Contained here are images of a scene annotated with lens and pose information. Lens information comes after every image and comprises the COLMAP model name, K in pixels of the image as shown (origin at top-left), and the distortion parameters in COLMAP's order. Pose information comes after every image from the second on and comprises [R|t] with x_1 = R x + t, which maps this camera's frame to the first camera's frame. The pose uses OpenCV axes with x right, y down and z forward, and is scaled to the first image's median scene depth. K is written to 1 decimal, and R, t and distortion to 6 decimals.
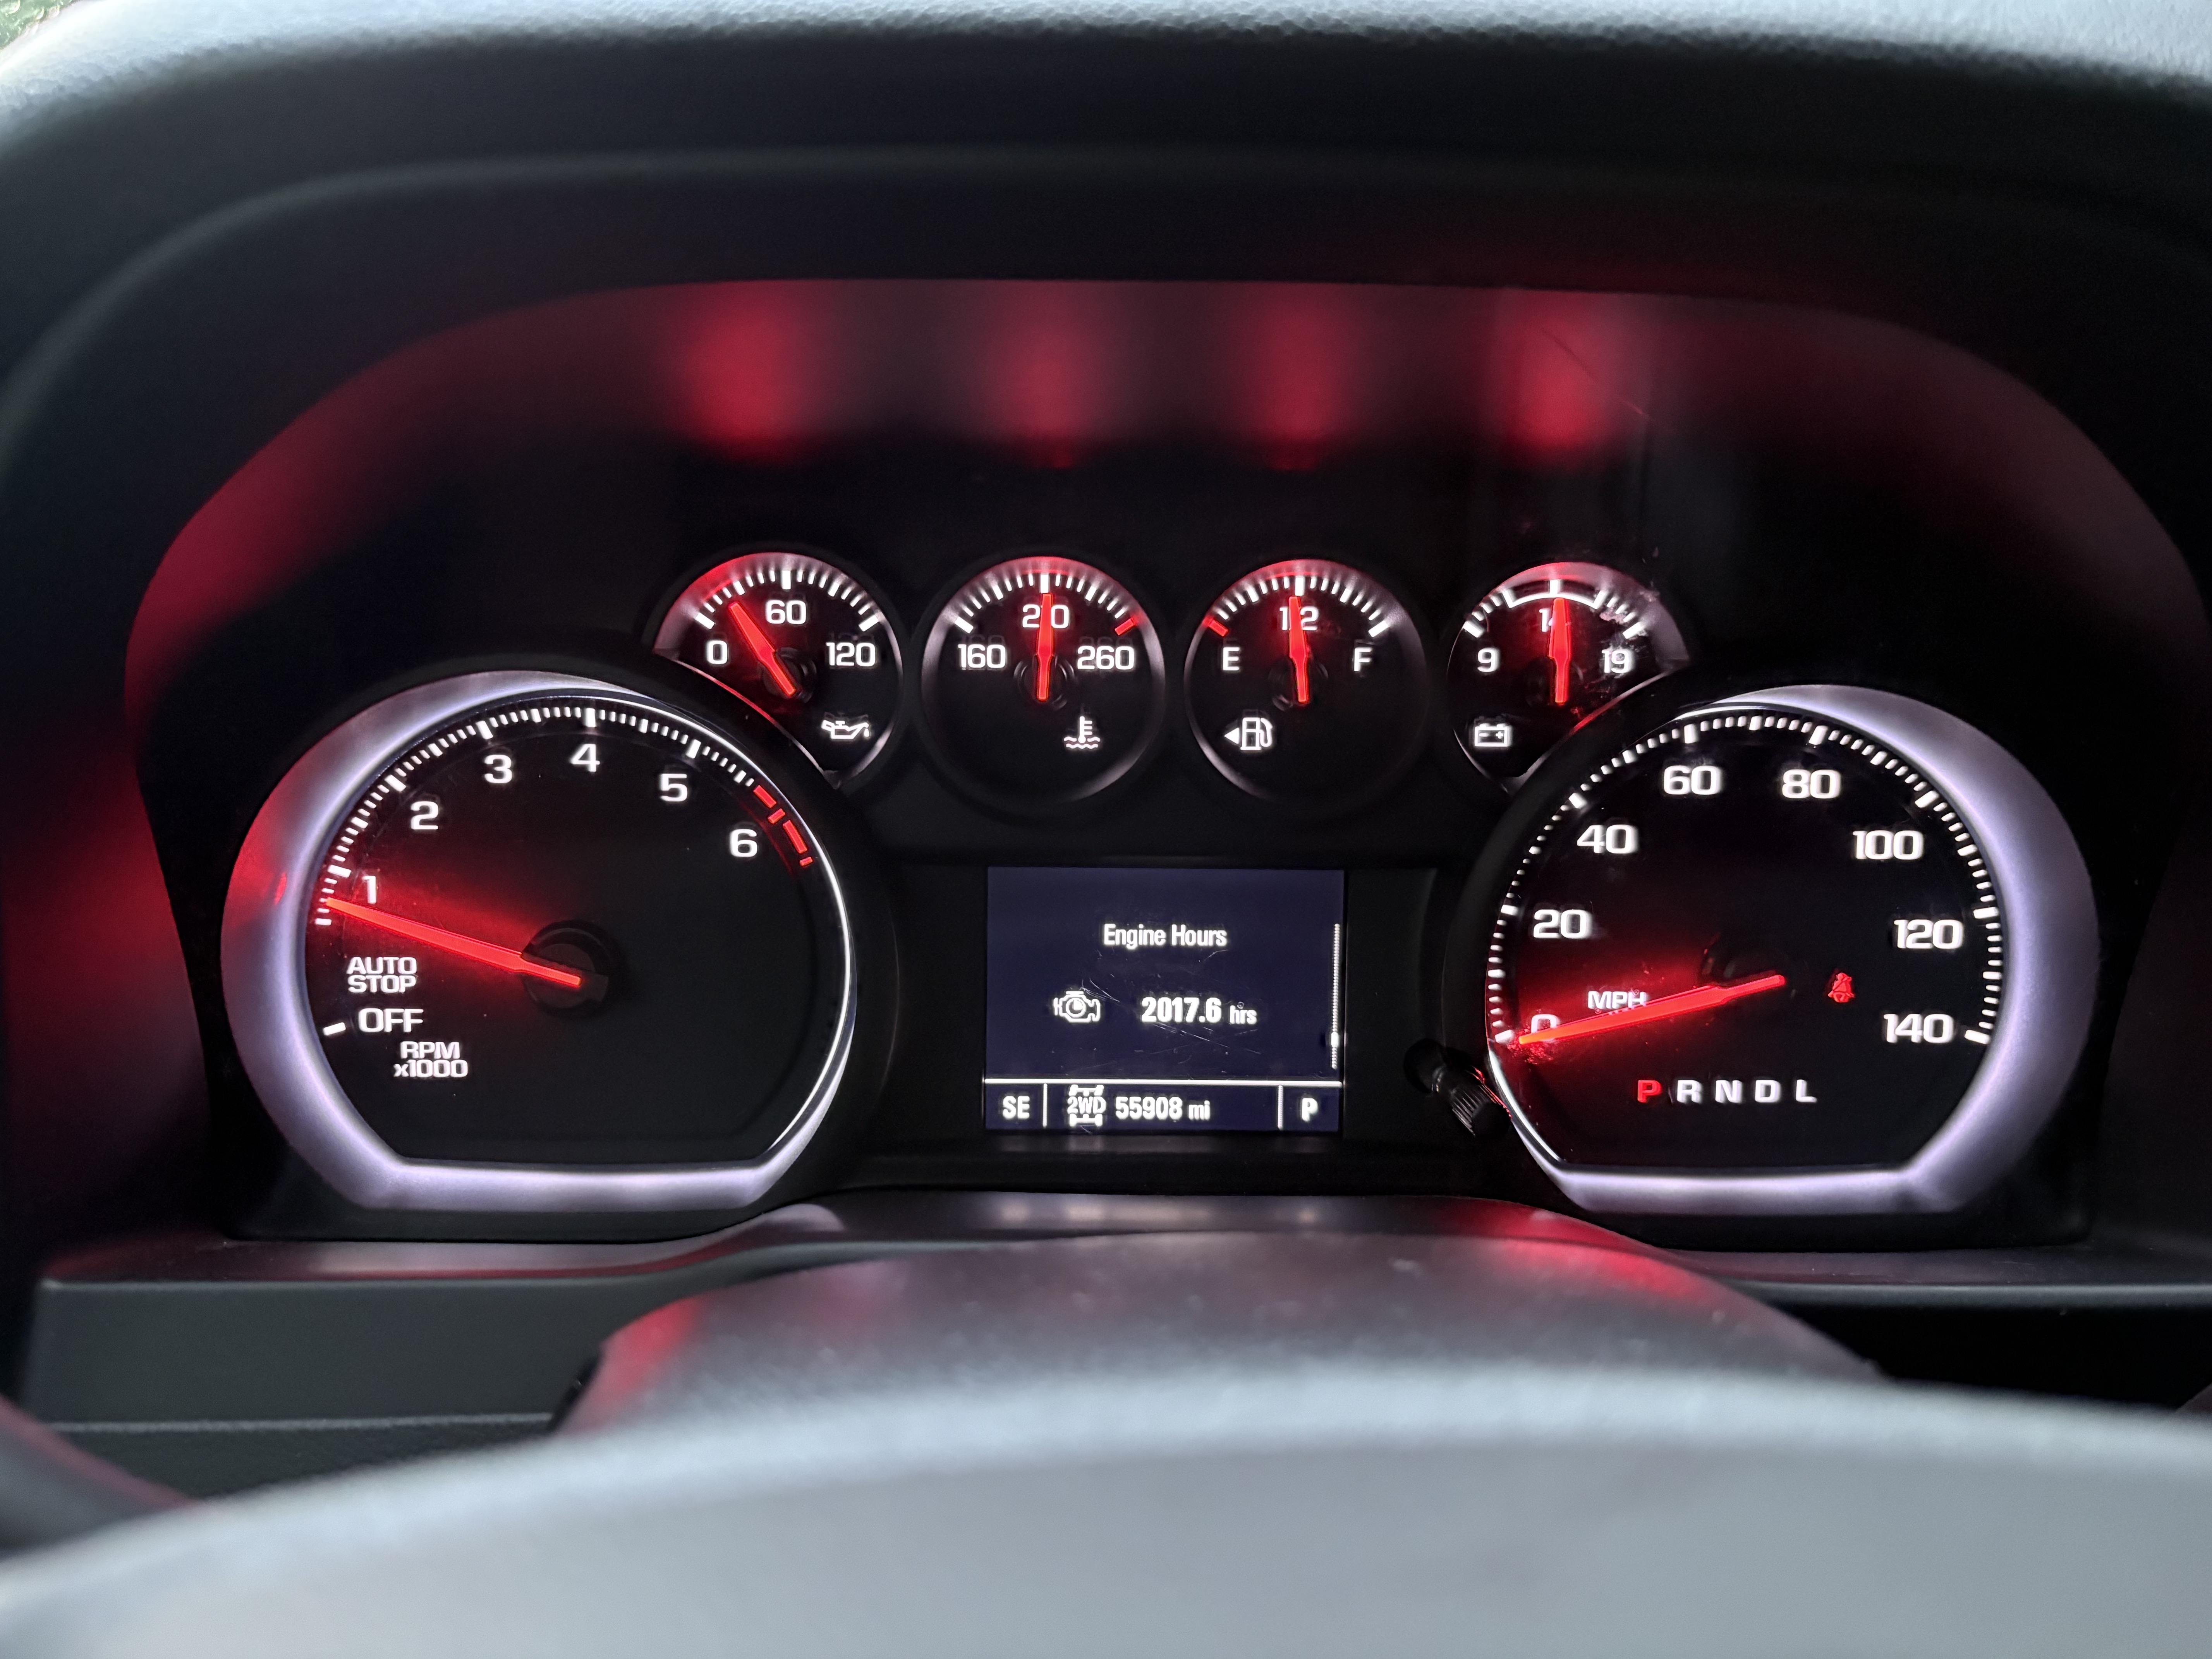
lens RADIAL K [[1699.1, 0, 1104.2], [0, 1699.1, 834.9], [0, 0, 1]] dist [0.040187, -0.000615]
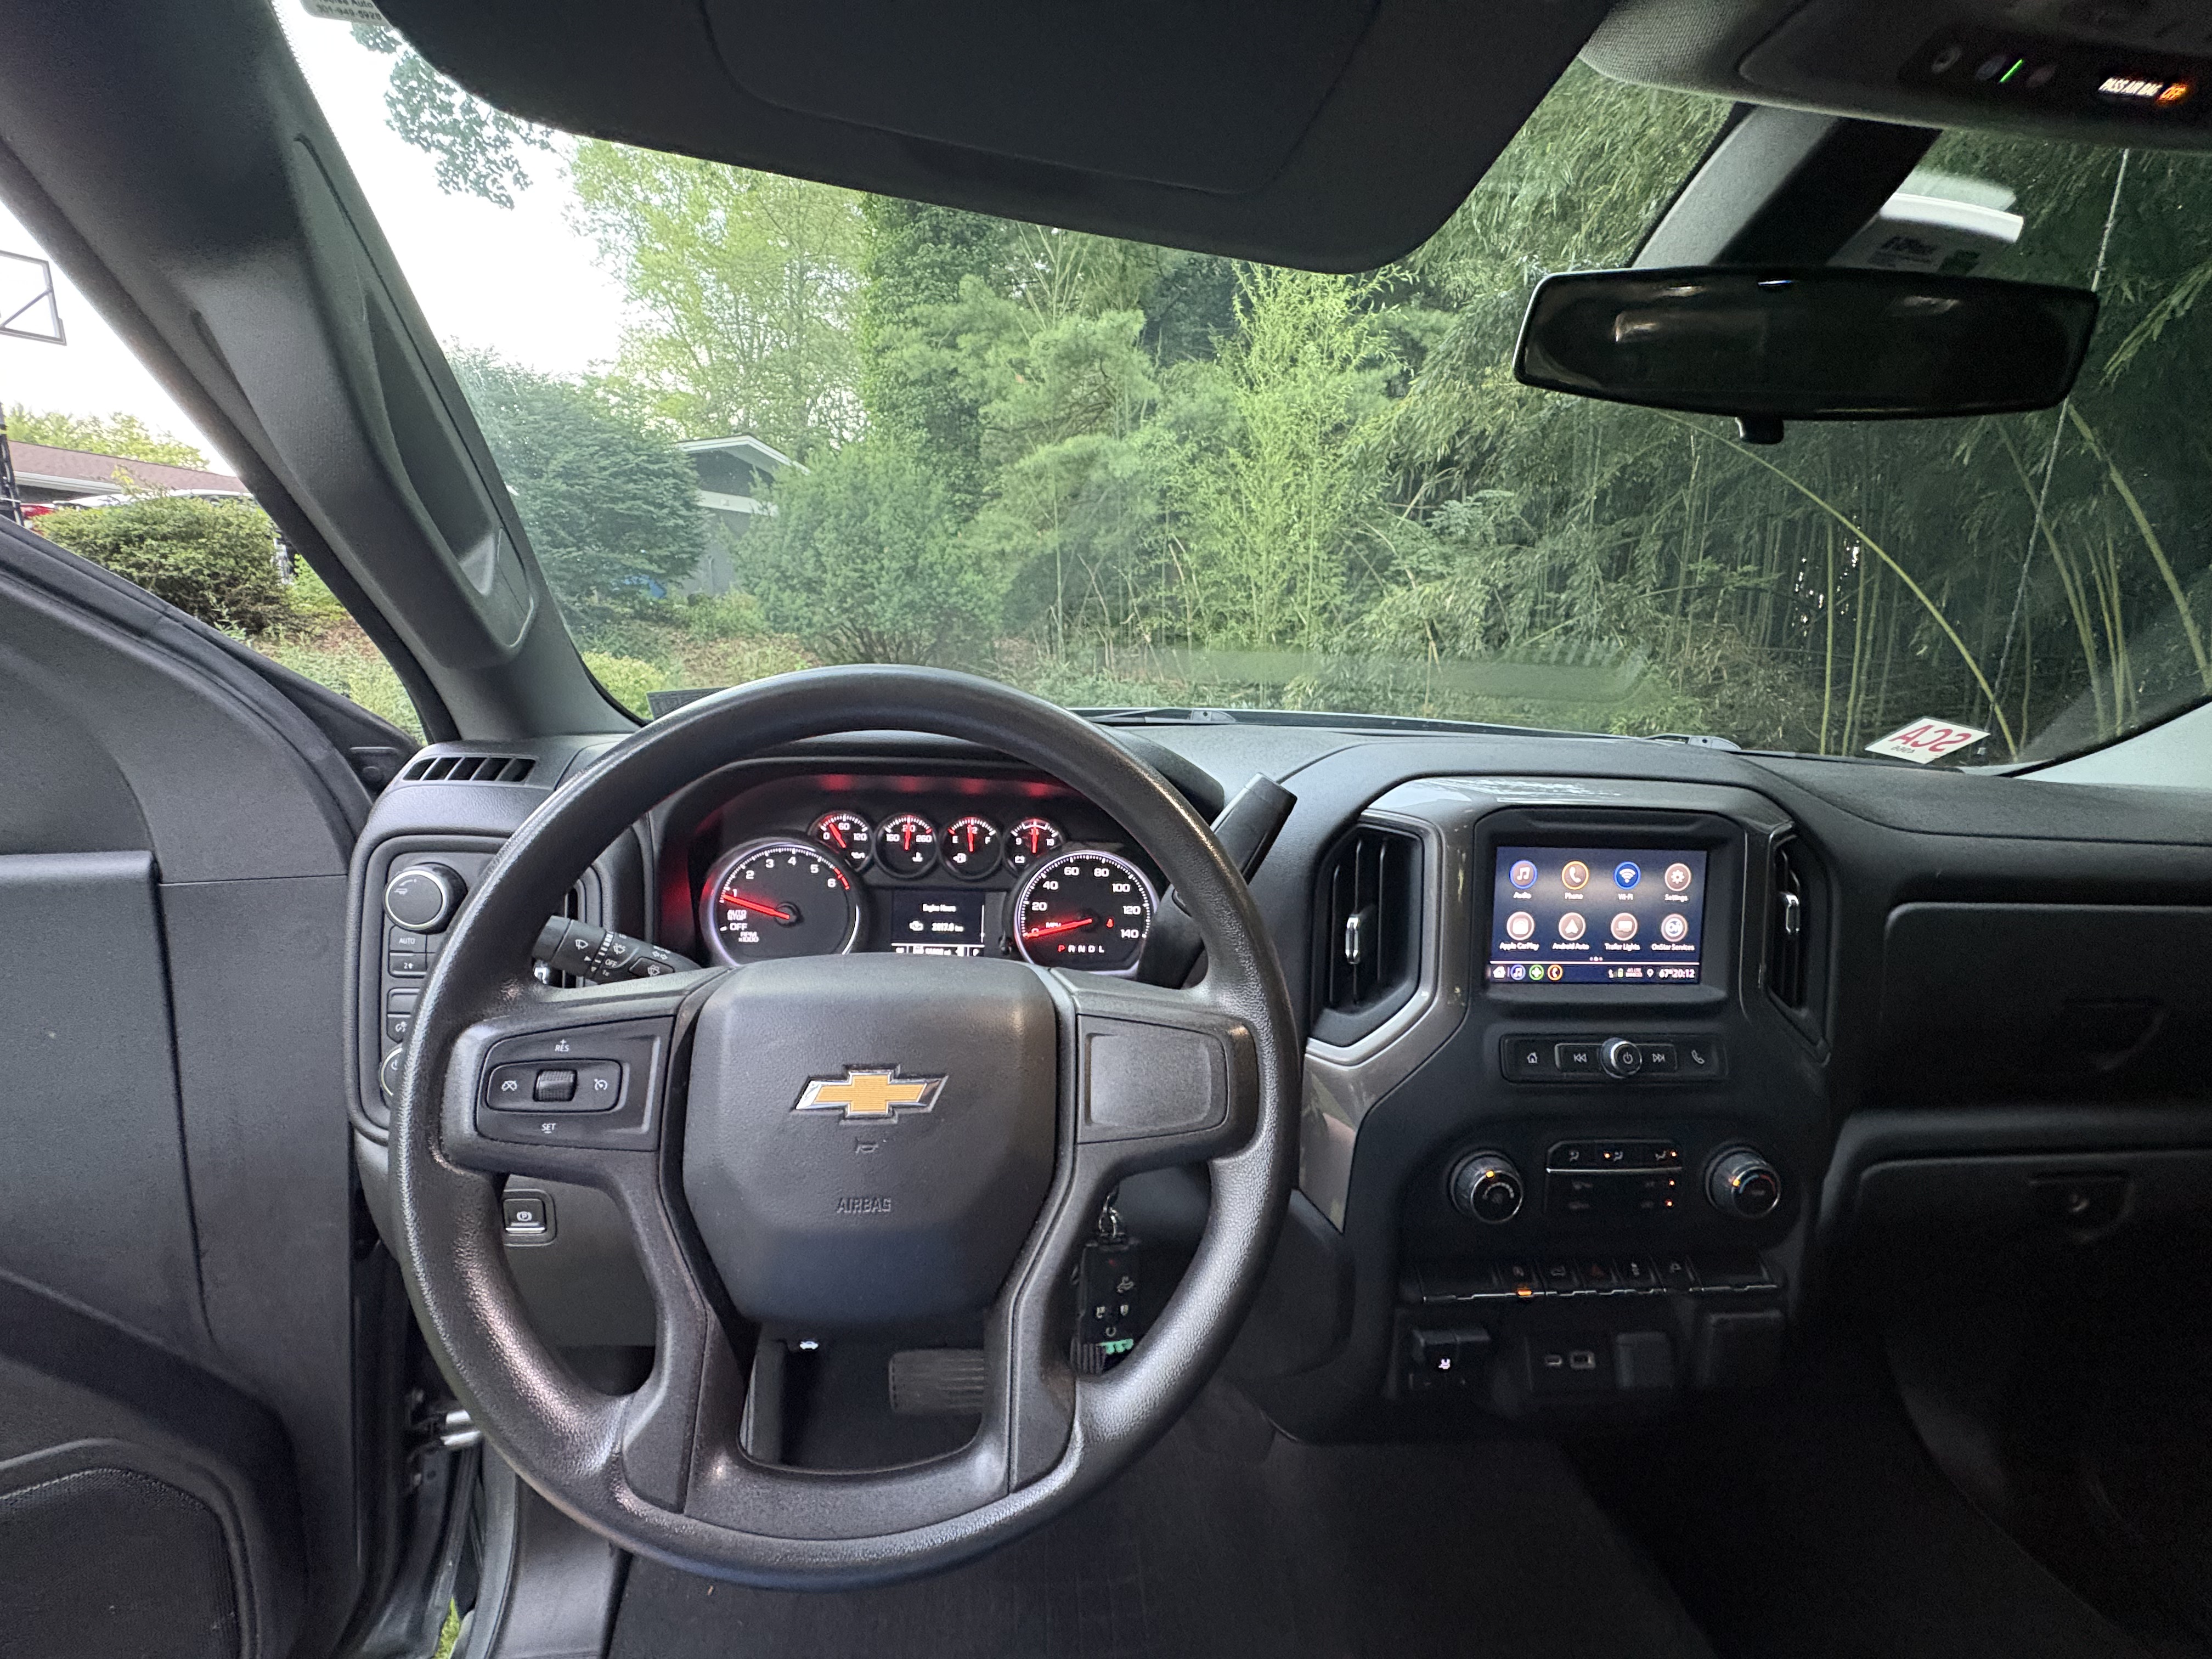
lens RADIAL K [[880.7, 0, 1116.8], [0, 880.7, 827.6], [0, 0, 1]] dist [-0.002666, -0.000615]
pose [[0.995940, 0.021451, 0.087423, 0.271621], [-0.016885, 0.998471, -0.052638, -0.027398], [-0.088418, 0.050948, 0.994780, -1.122530]]
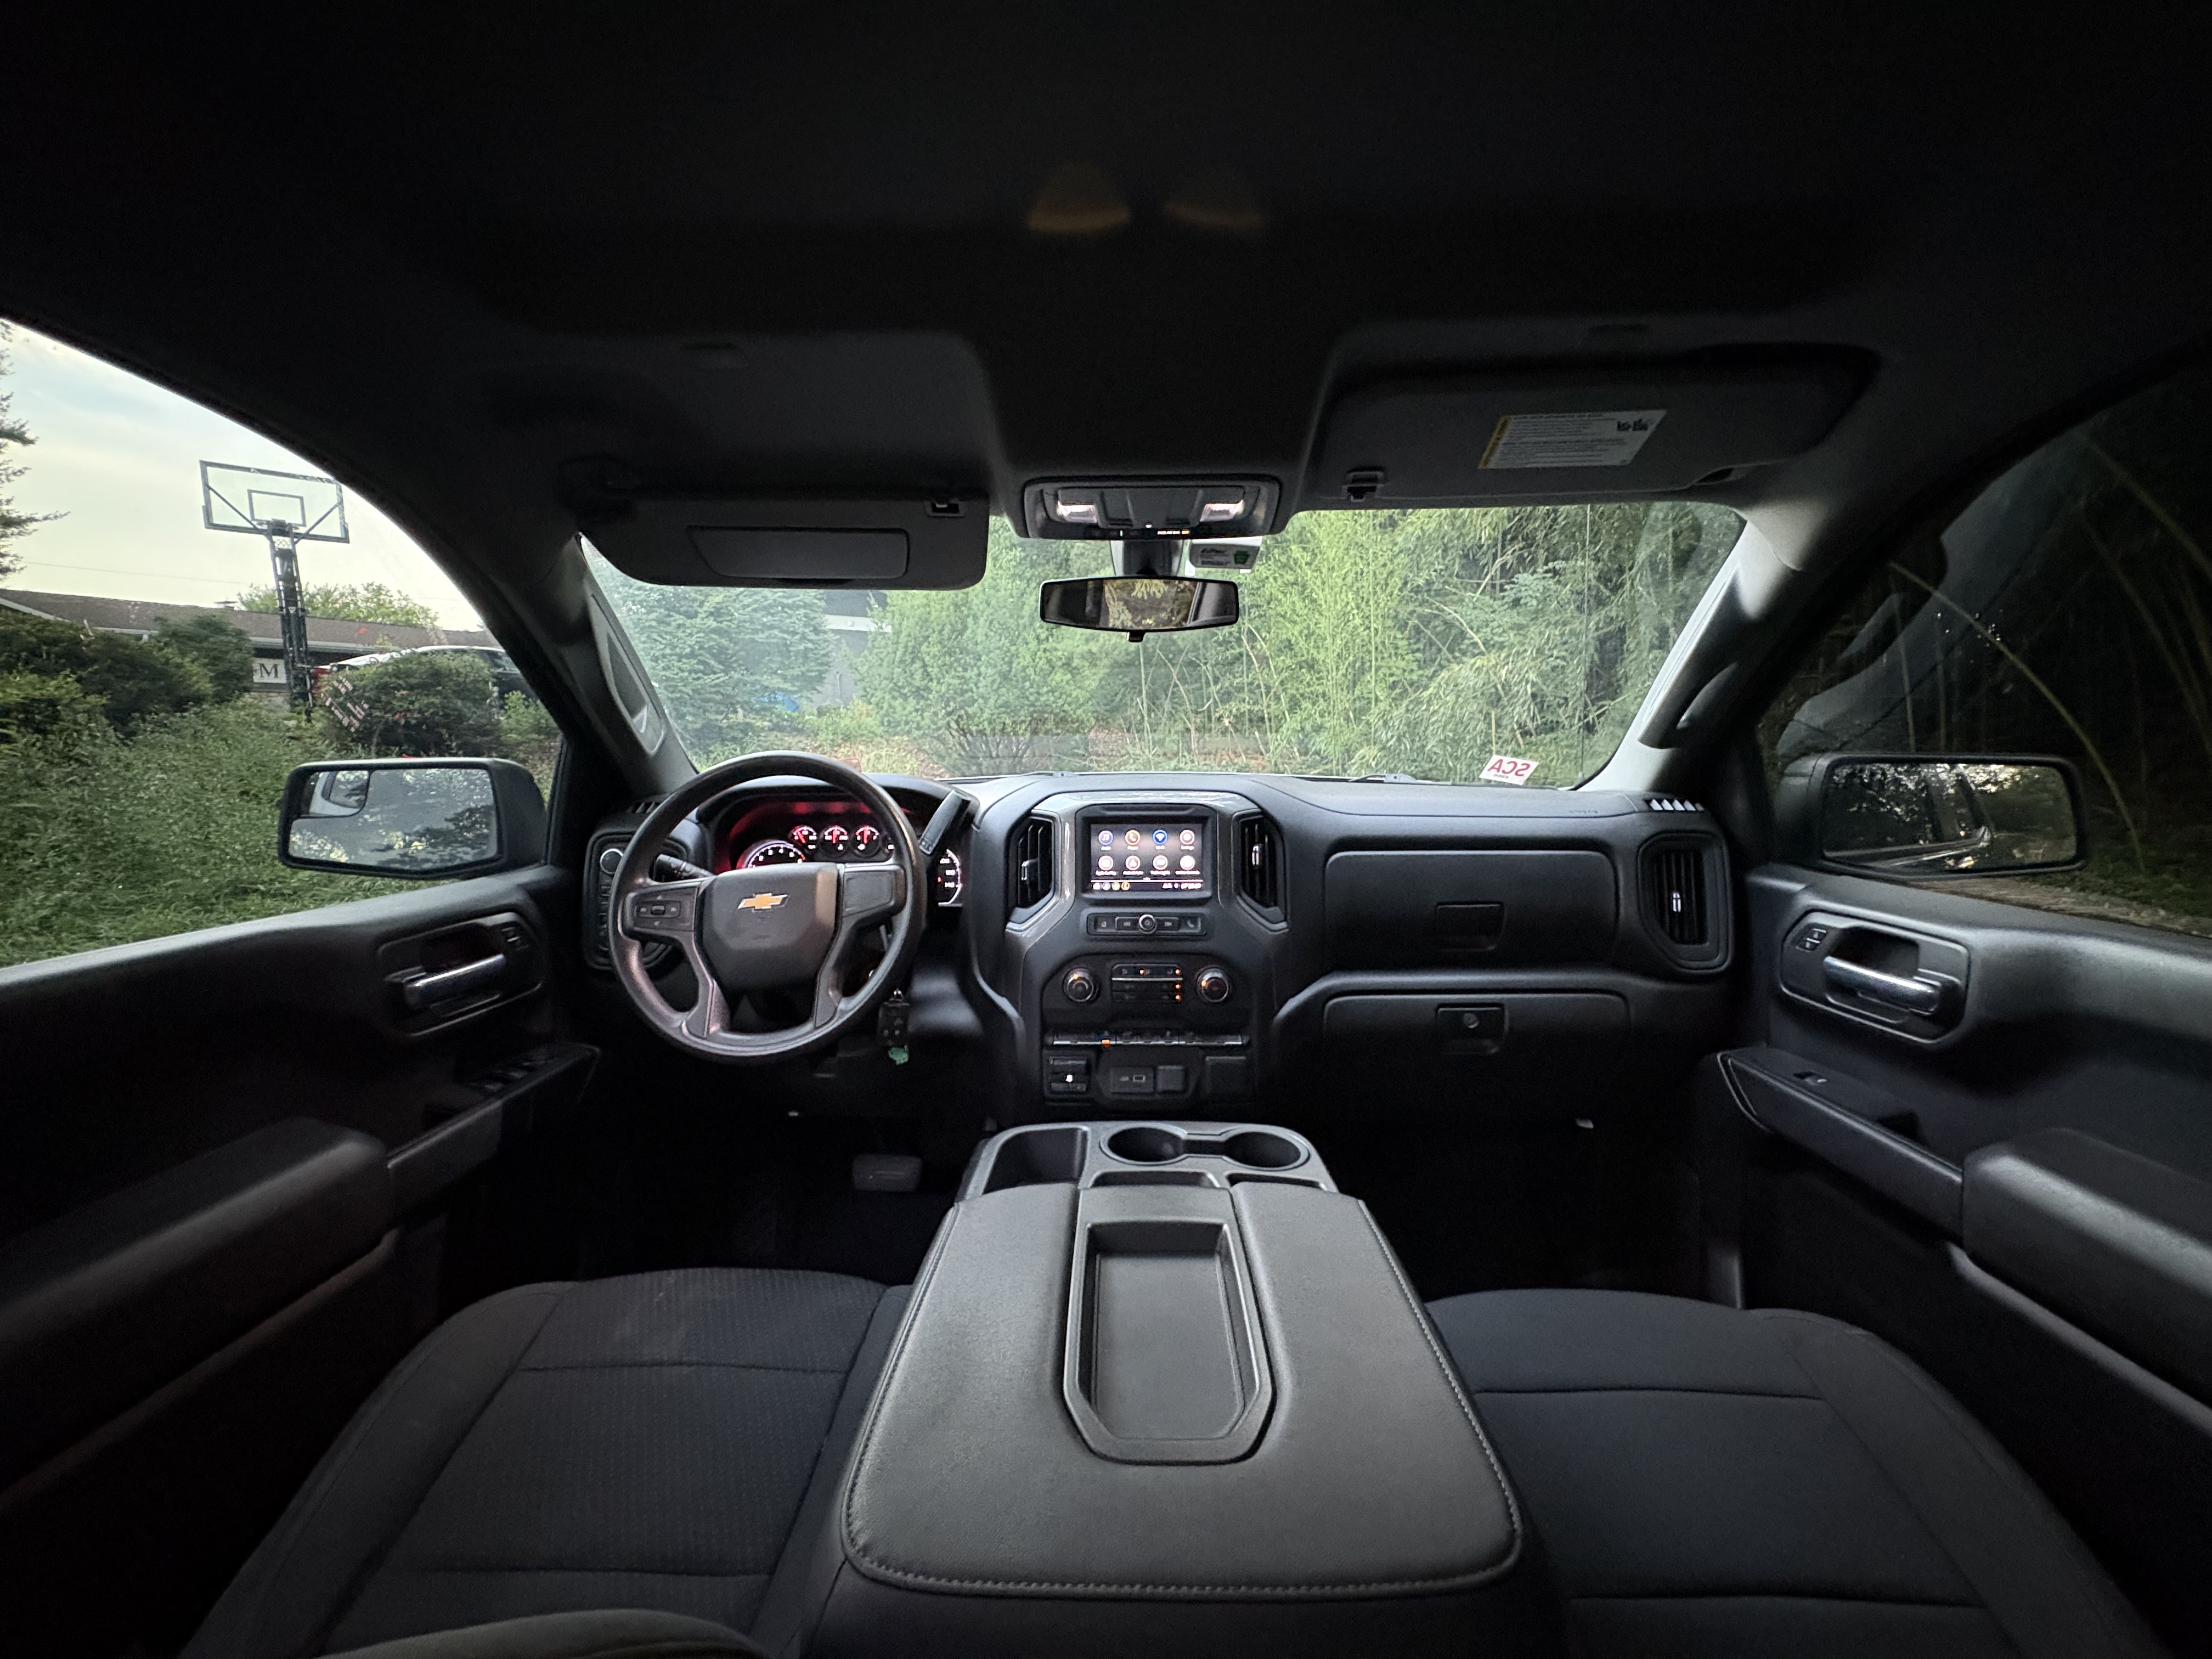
lens RADIAL K [[880.7, 0, 1114.2], [0, 880.7, 822.3], [0, 0, 1]] dist [-0.002666, -0.000615]
pose [[0.998822, -0.011359, -0.047166, 1.482910], [0.003951, 0.988021, -0.154269, 0.472369], [0.048353, 0.153901, 0.986902, -3.084310]]
